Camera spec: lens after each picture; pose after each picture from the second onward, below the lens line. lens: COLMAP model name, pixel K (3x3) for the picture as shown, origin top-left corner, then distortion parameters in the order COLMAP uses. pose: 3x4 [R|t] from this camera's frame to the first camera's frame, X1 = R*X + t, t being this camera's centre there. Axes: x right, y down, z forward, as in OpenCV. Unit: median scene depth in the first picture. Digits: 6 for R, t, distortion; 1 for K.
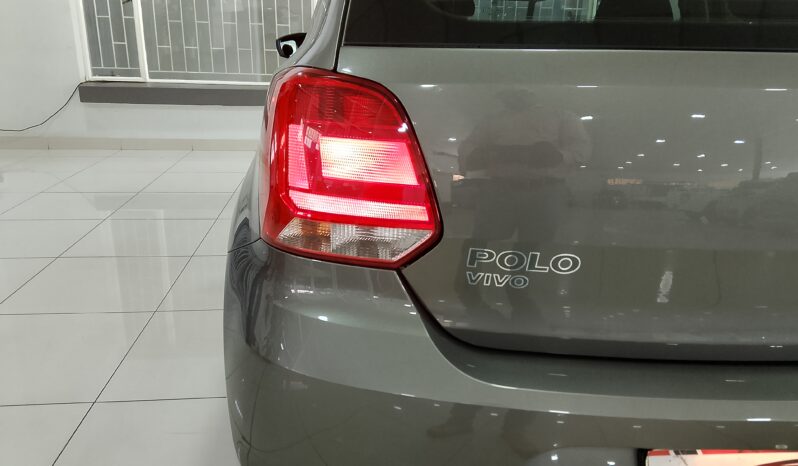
lens RADIAL K [[605.9, 0, 397.8], [0, 605.9, 232.4], [0, 0, 1]] dist [0.057529, -0.036371]
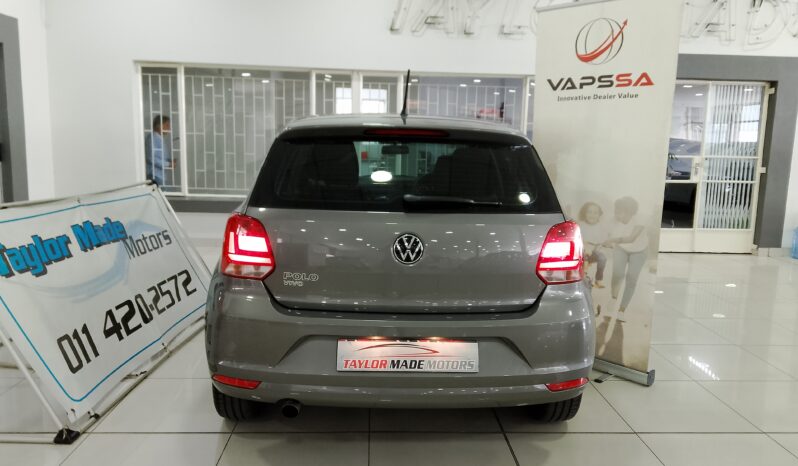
lens RADIAL K [[605.9, 0, 398.8], [0, 605.9, 234.8], [0, 0, 1]] dist [0.057529, -0.036371]
pose [[0.999007, 0.006353, -0.044106, 0.778096], [-0.013292, 0.987210, -0.158871, 0.299983], [0.042532, 0.159299, 0.986314, -1.911840]]
